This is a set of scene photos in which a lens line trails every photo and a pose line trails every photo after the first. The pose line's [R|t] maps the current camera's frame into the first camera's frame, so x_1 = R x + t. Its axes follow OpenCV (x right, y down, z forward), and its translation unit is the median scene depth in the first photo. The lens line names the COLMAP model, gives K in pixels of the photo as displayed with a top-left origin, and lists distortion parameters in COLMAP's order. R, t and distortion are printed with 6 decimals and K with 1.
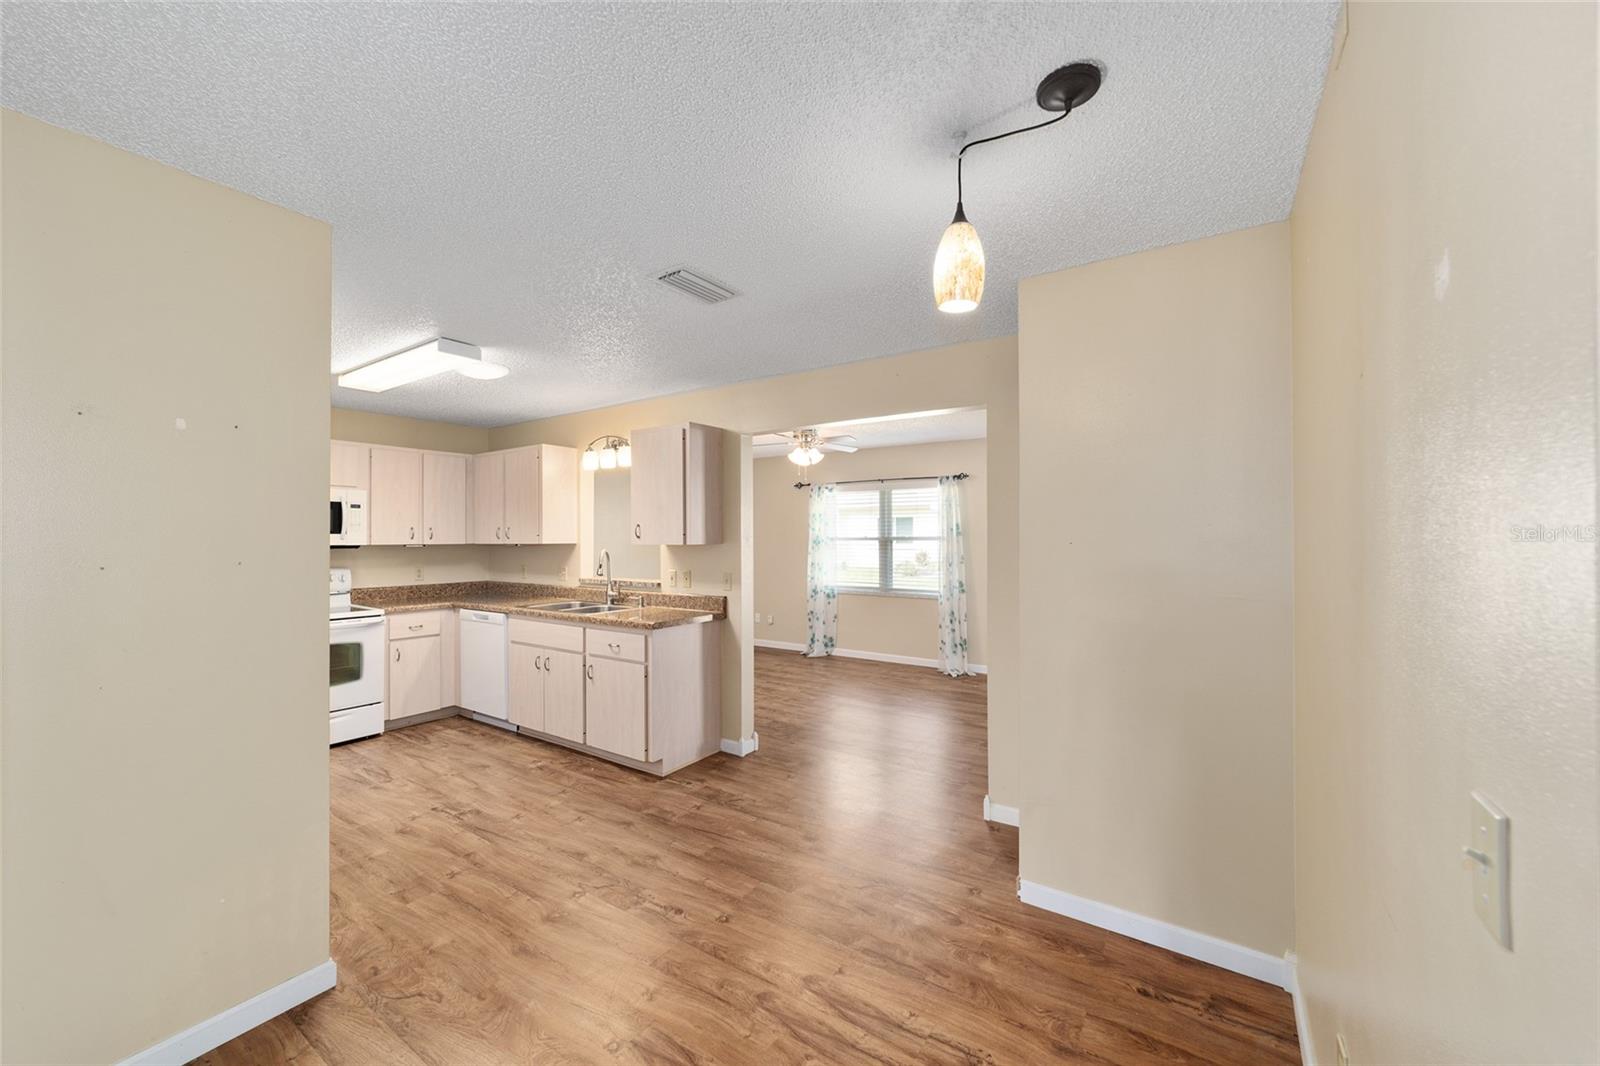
lens RADIAL K [[617.1, 0, 791.0], [0, 617.1, 533.0], [0, 0, 1]] dist [-0.012505, 0.005539]
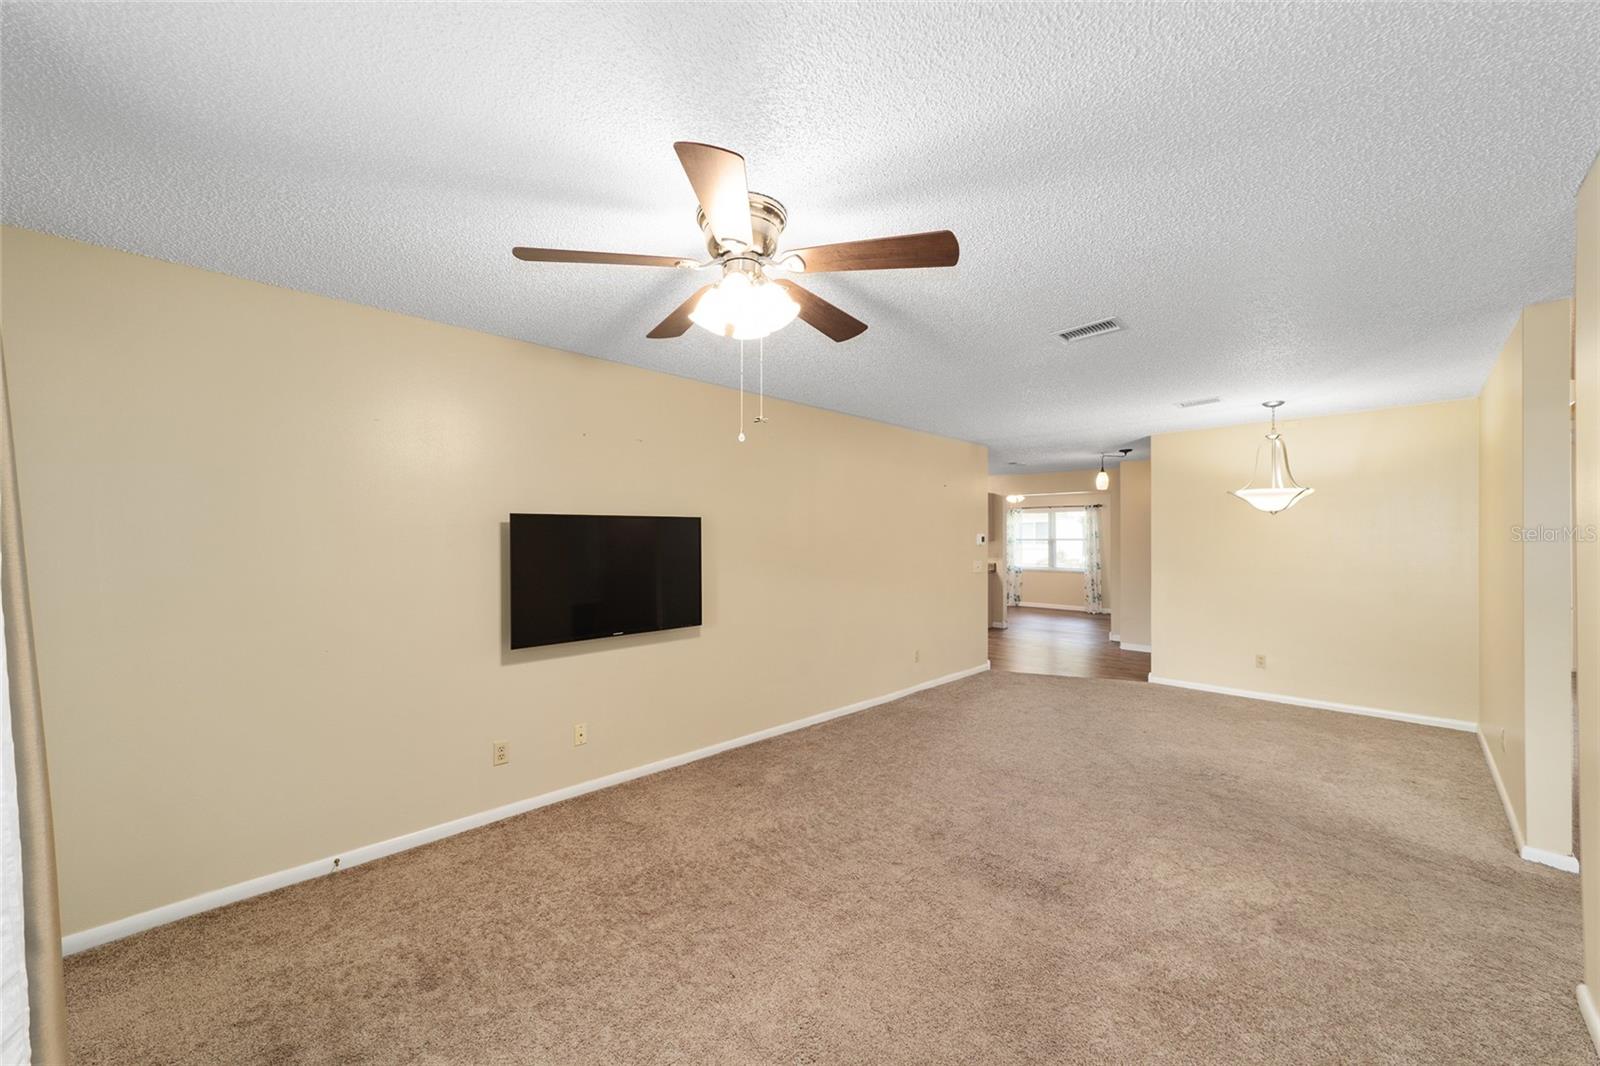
lens RADIAL K [[617.1, 0, 794.8], [0, 617.1, 533.2], [0, 0, 1]] dist [-0.012505, 0.005539]
pose [[0.984307, 0.001368, -0.176458, -0.378721], [-0.001586, 0.999998, -0.001095, -0.008822], [0.176456, 0.001358, 0.984308, -1.263648]]
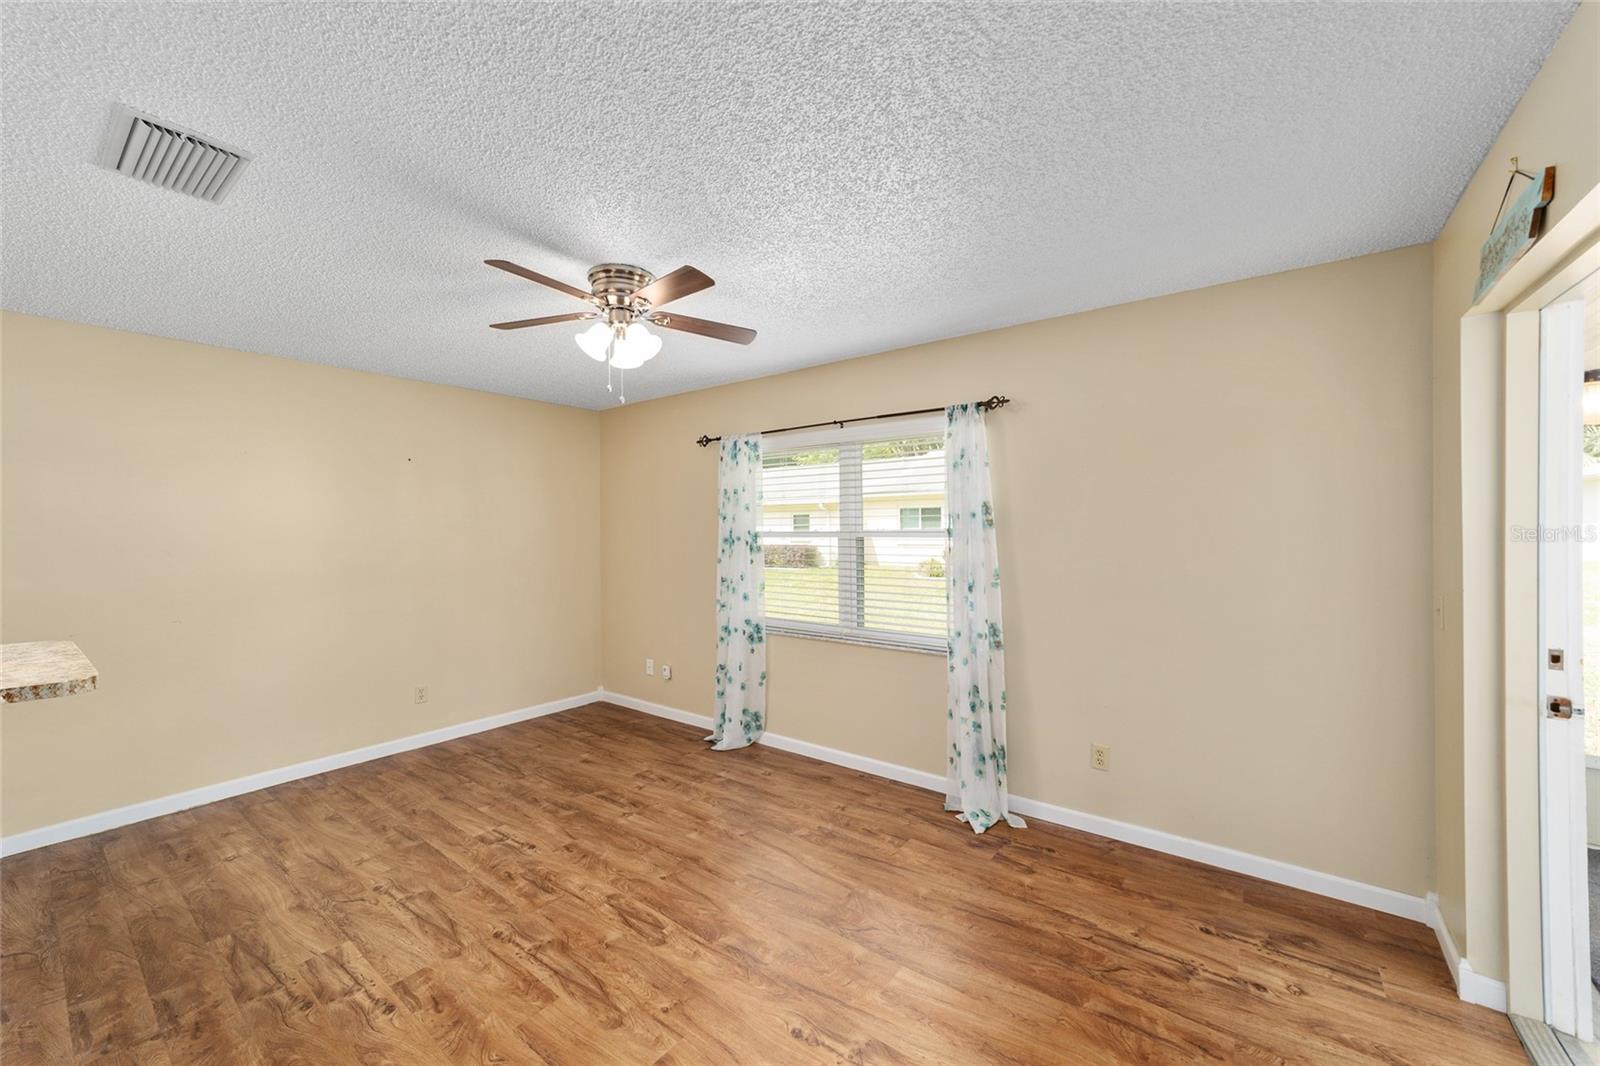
lens RADIAL K [[617.1, 0, 794.6], [0, 617.1, 530.1], [0, 0, 1]] dist [-0.012505, 0.005539]
pose [[0.998891, -0.005173, -0.046796, 0.189059], [0.005421, 0.999972, 0.005160, 0.003931], [0.046768, -0.005408, 0.998891, 0.674969]]
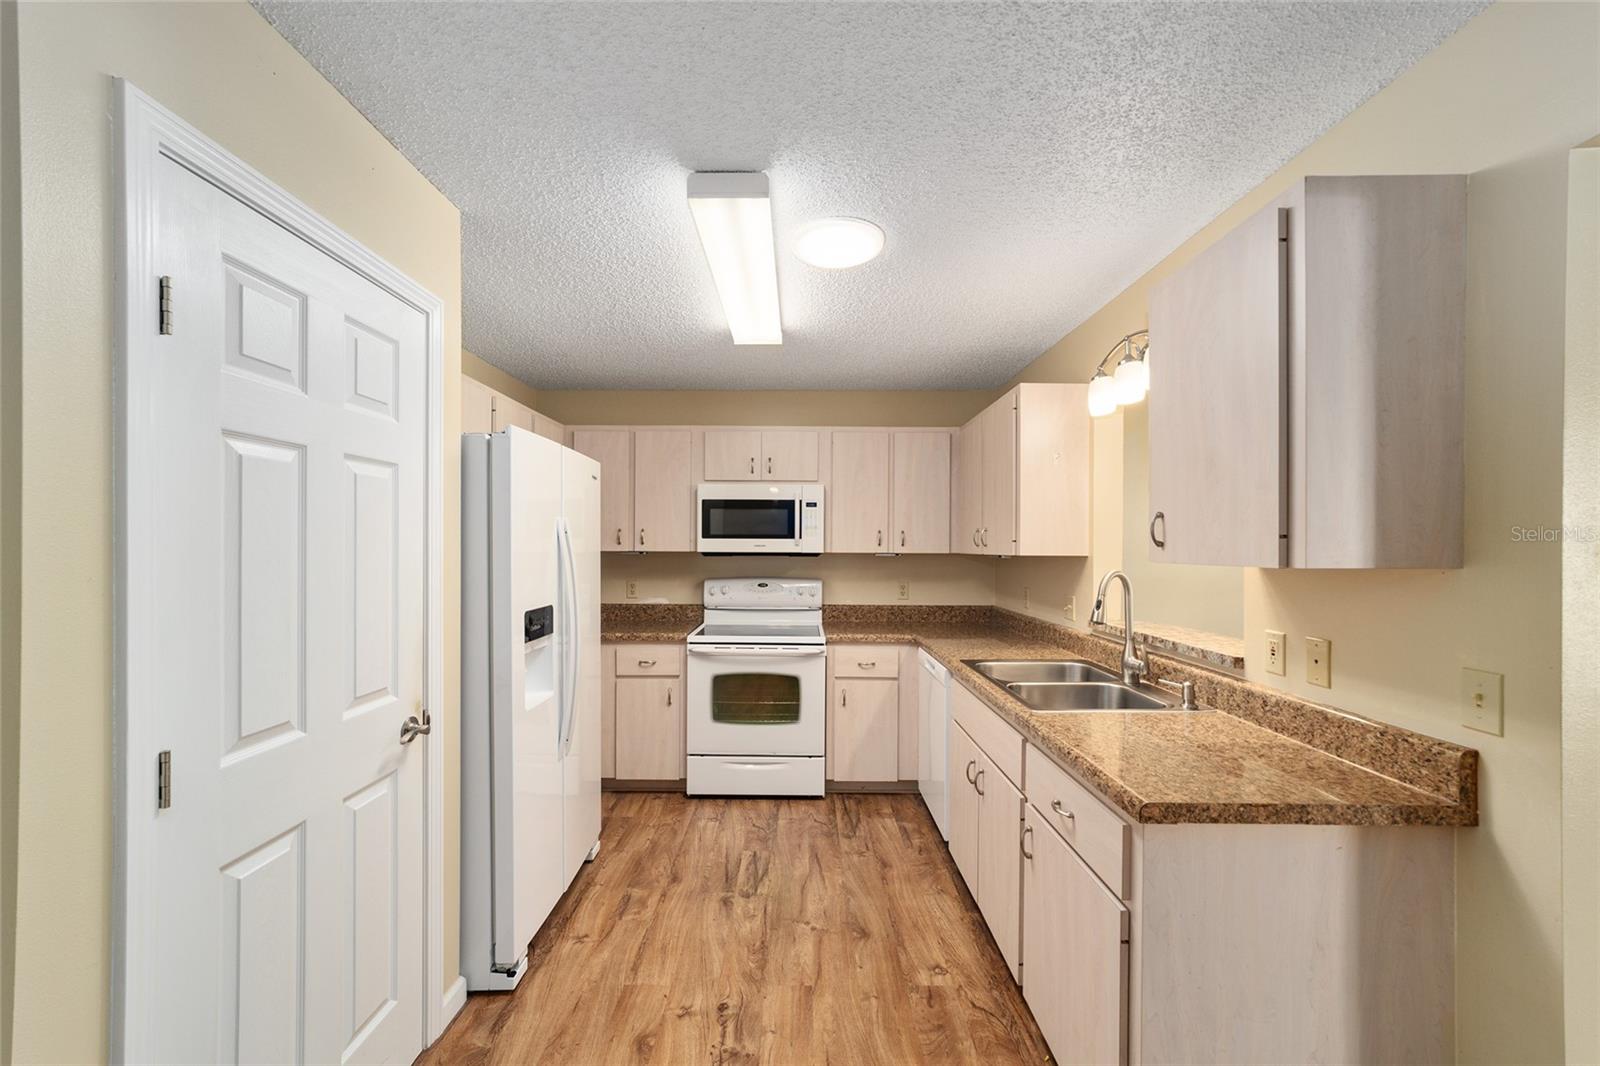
lens RADIAL K [[617.1, 0, 796.0], [0, 617.1, 545.8], [0, 0, 1]] dist [-0.012505, 0.005539]
pose [[0.569806, 0.006227, -0.821755, -0.043273], [-0.001780, 0.999978, 0.006344, 0.004845], [0.821777, -0.002152, 0.569805, 0.481024]]
